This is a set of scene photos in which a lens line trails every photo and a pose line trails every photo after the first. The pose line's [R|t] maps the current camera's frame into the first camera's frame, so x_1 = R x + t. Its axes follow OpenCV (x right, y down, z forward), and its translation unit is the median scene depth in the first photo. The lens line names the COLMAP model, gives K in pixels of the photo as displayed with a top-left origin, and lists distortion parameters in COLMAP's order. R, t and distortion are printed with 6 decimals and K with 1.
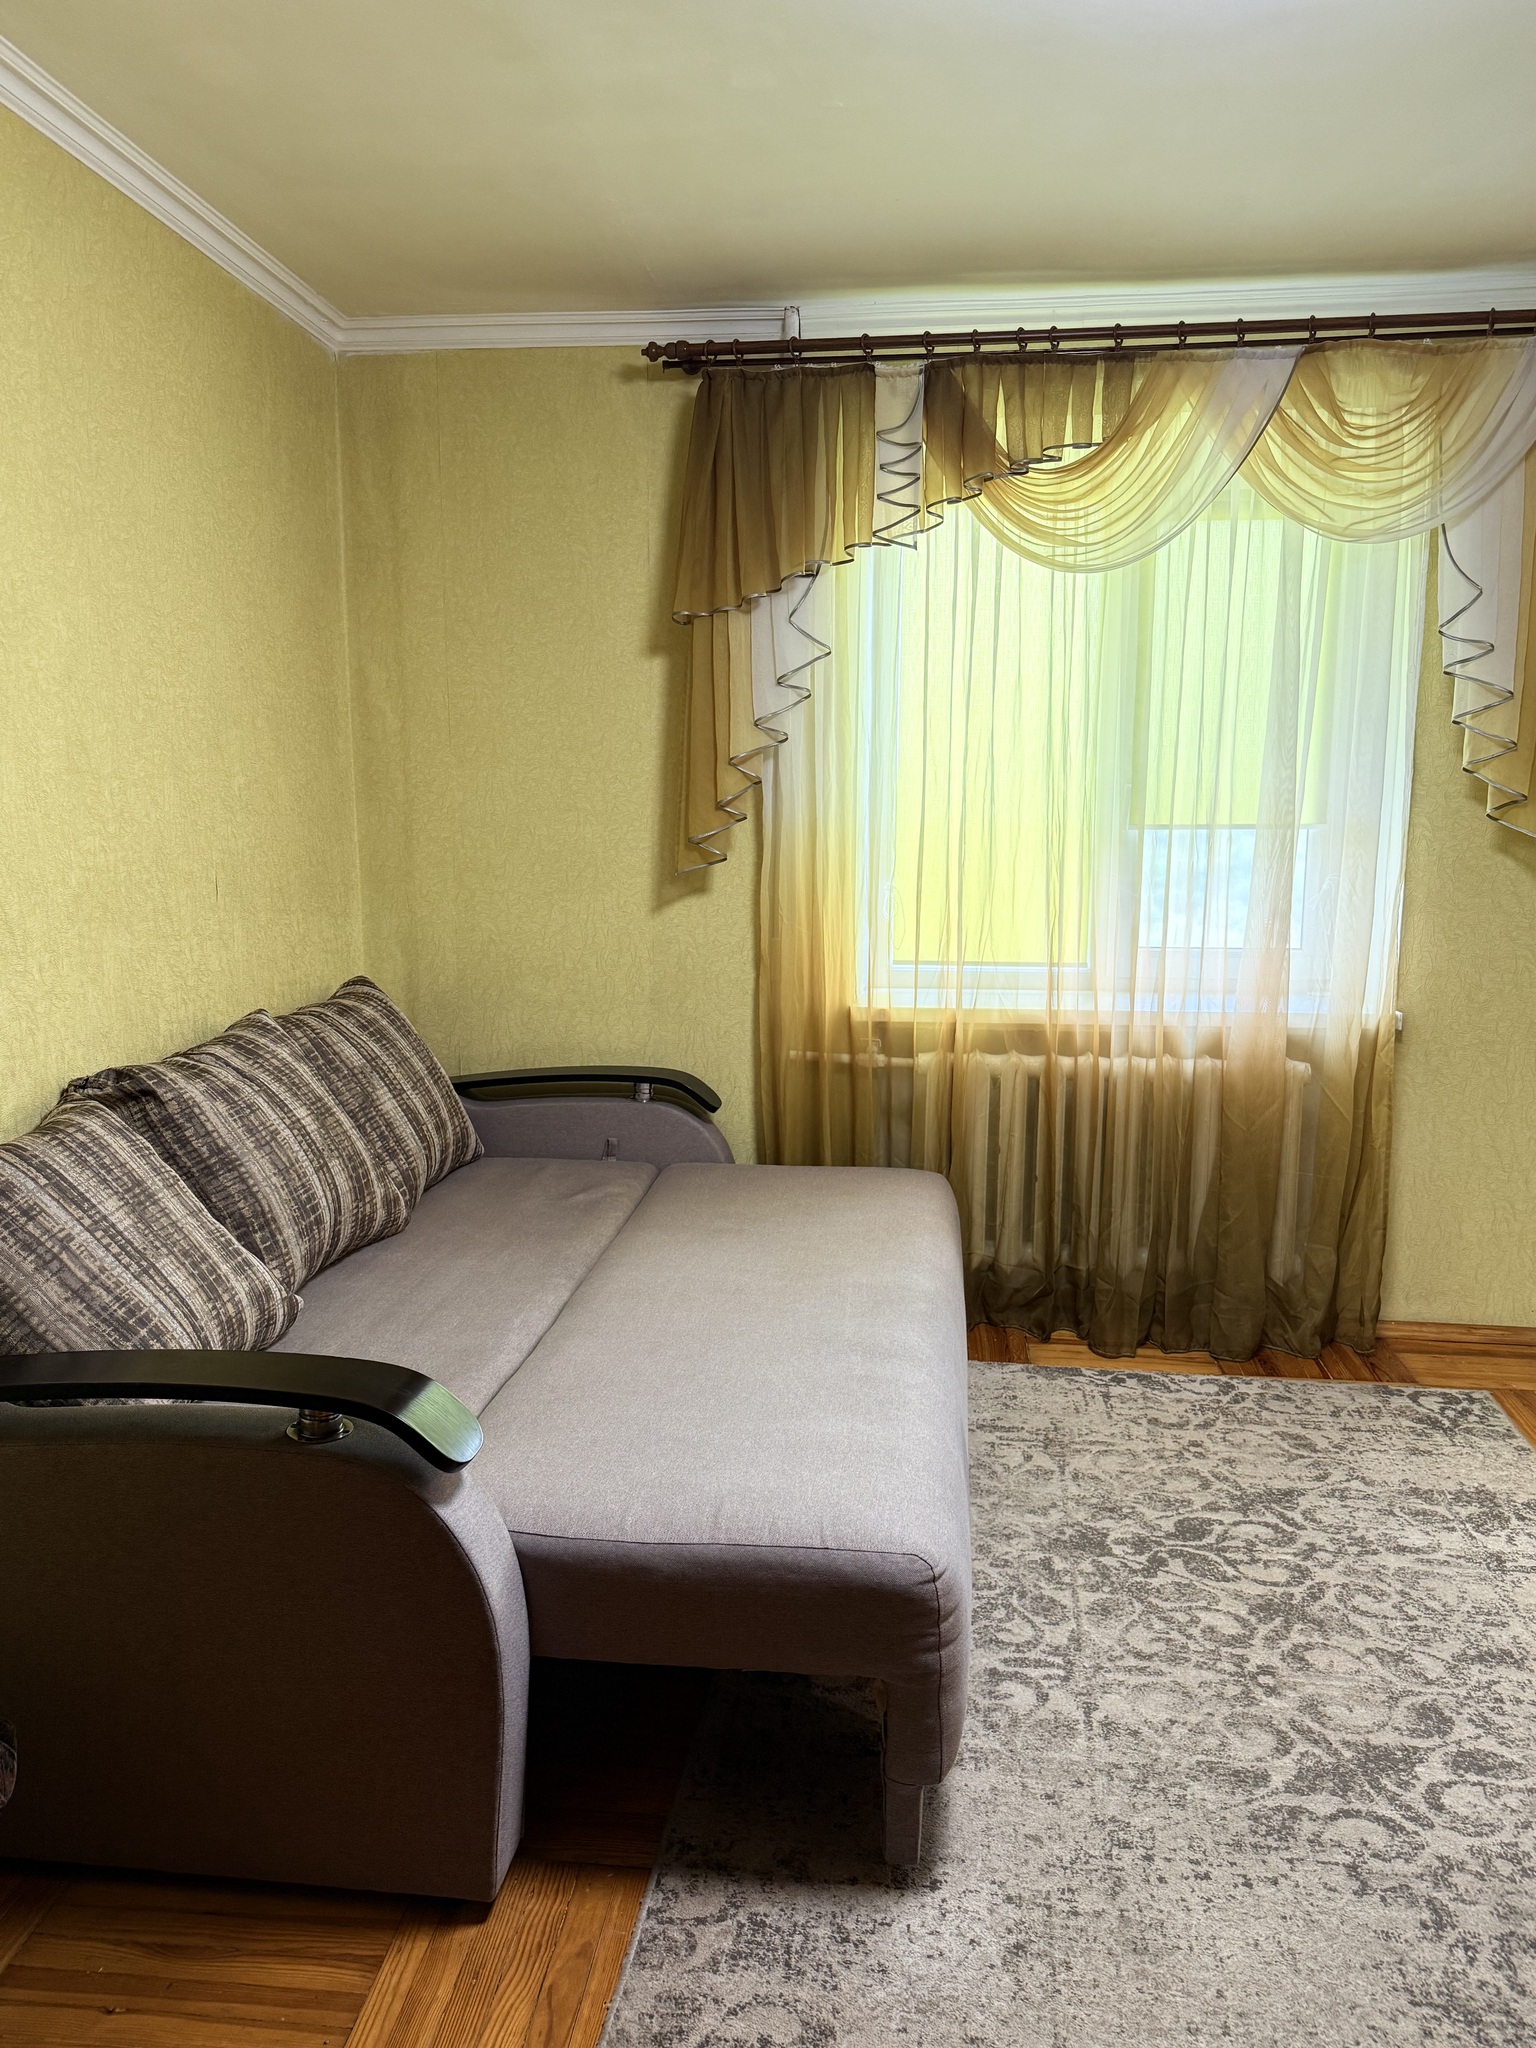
lens RADIAL K [[1505.9, 0, 763.6], [0, 1505.9, 1015.3], [0, 0, 1]] dist [0.023129, -0.032682]
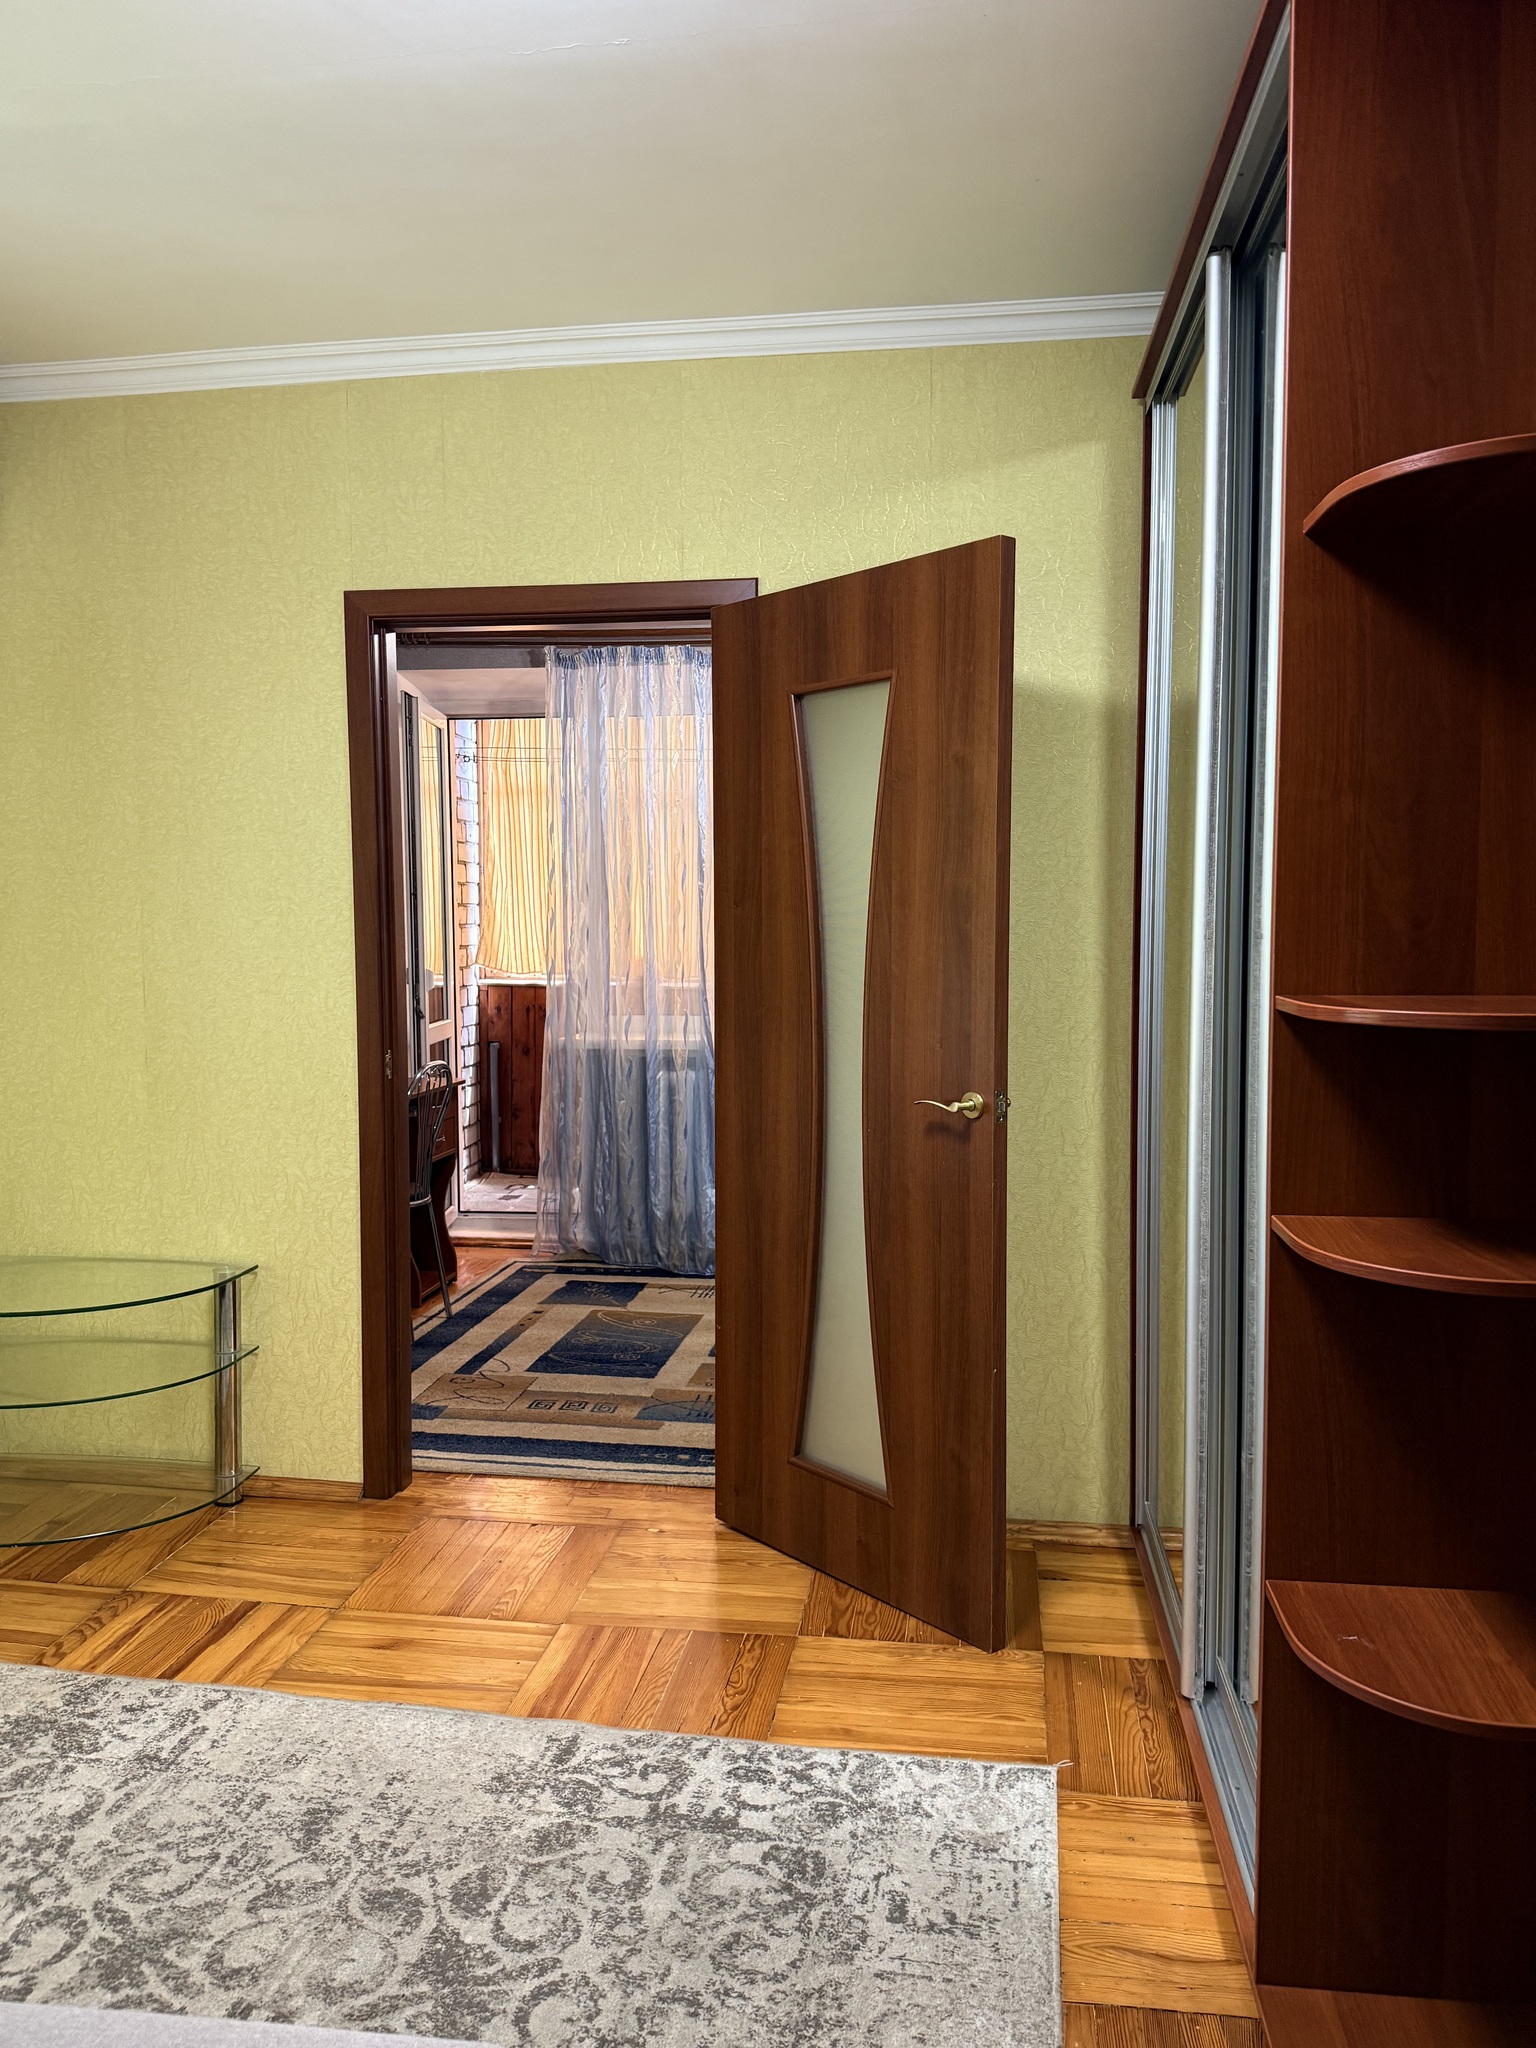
lens RADIAL K [[1505.9, 0, 757.9], [0, 1505.9, 1016.1], [0, 0, 1]] dist [0.023129, -0.032682]
pose [[0.042654, -0.071910, 0.996499, -0.347460], [0.147983, 0.986860, 0.064880, -0.068487], [-0.988070, 0.144697, 0.052735, 0.568259]]
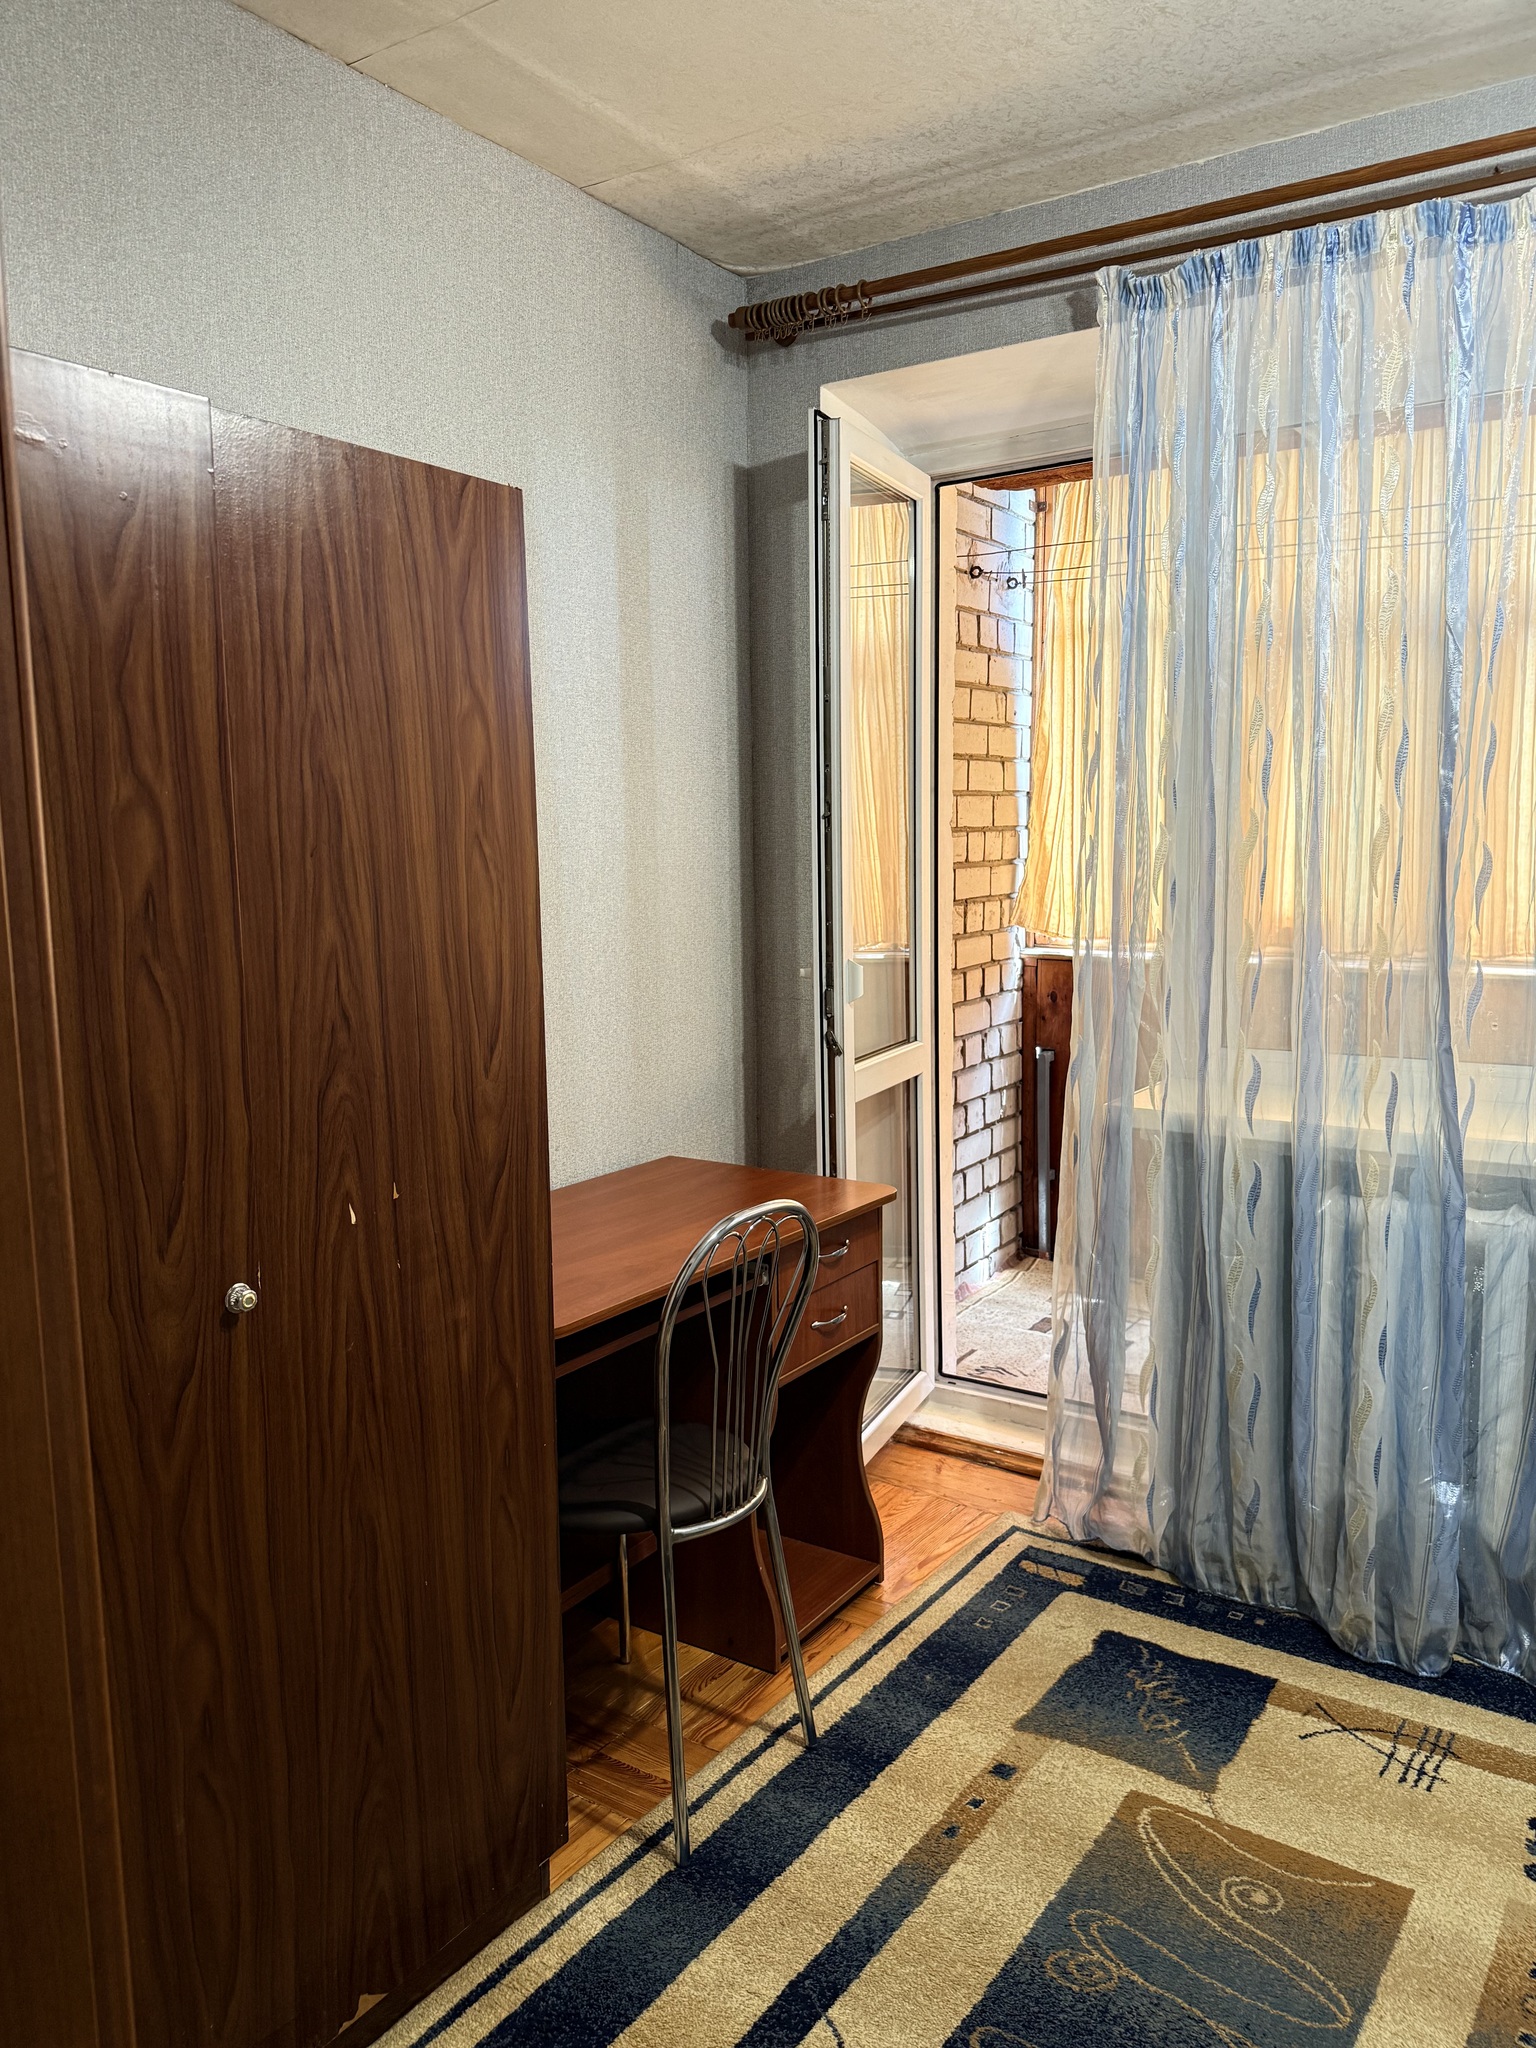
lens RADIAL K [[1505.9, 0, 765.4], [0, 1505.9, 1018.3], [0, 0, 1]] dist [0.023129, -0.032682]
pose [[0.459687, -0.122404, 0.879605, 0.765423], [0.148268, 0.987133, 0.059882, -0.097298], [-0.875616, 0.102891, 0.471921, 0.675316]]
